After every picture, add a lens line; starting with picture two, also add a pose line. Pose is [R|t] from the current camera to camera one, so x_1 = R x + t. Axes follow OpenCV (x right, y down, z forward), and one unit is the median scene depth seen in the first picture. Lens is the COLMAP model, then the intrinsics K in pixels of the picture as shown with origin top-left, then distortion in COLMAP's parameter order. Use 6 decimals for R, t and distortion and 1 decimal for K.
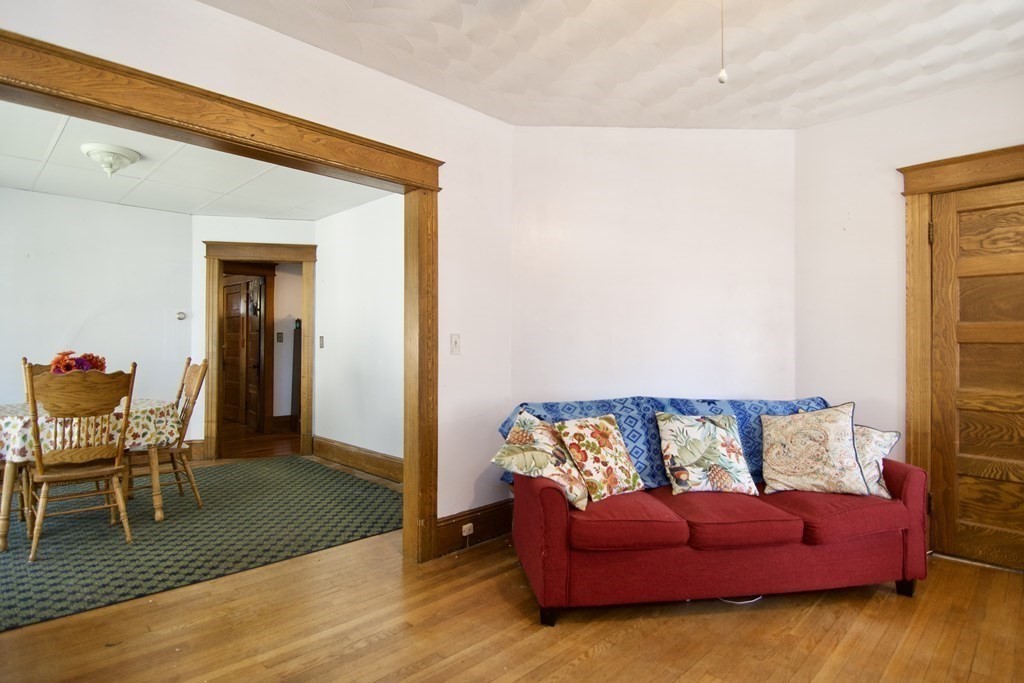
lens RADIAL K [[541.4, 0, 513.7], [0, 541.4, 337.6], [0, 0, 1]] dist [-0.000339, -0.016283]
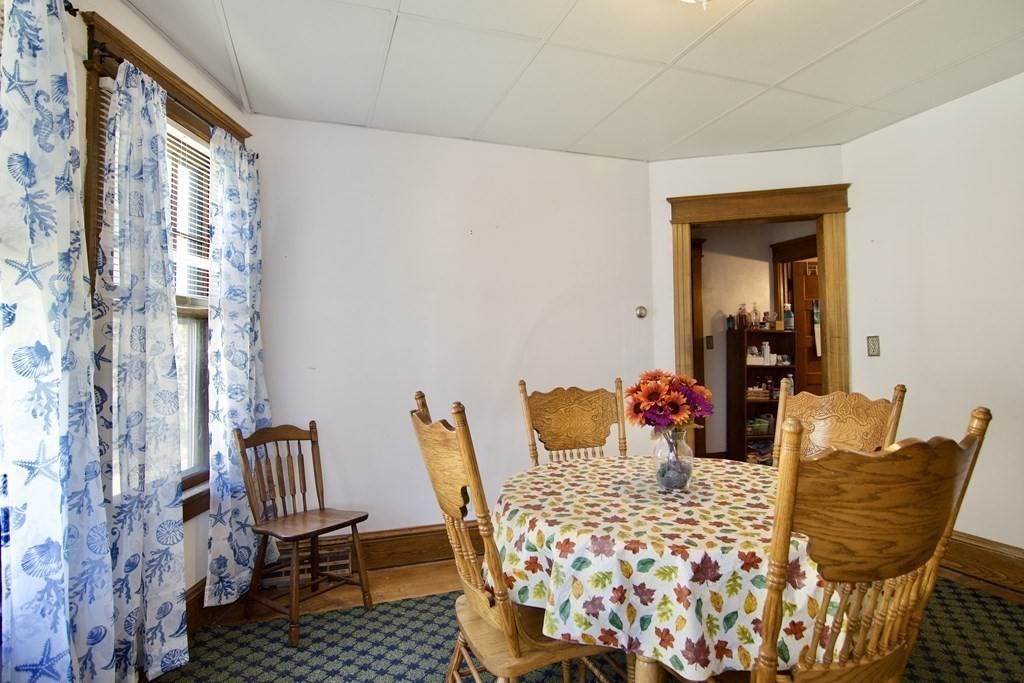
lens RADIAL K [[541.4, 0, 513.7], [0, 541.4, 337.6], [0, 0, 1]] dist [-0.000339, -0.016283]
pose [[0.900403, -0.029307, -0.434068, -0.469902], [0.023467, 0.999548, -0.018809, 0.000557], [0.434423, 0.006749, 0.900684, 0.327618]]
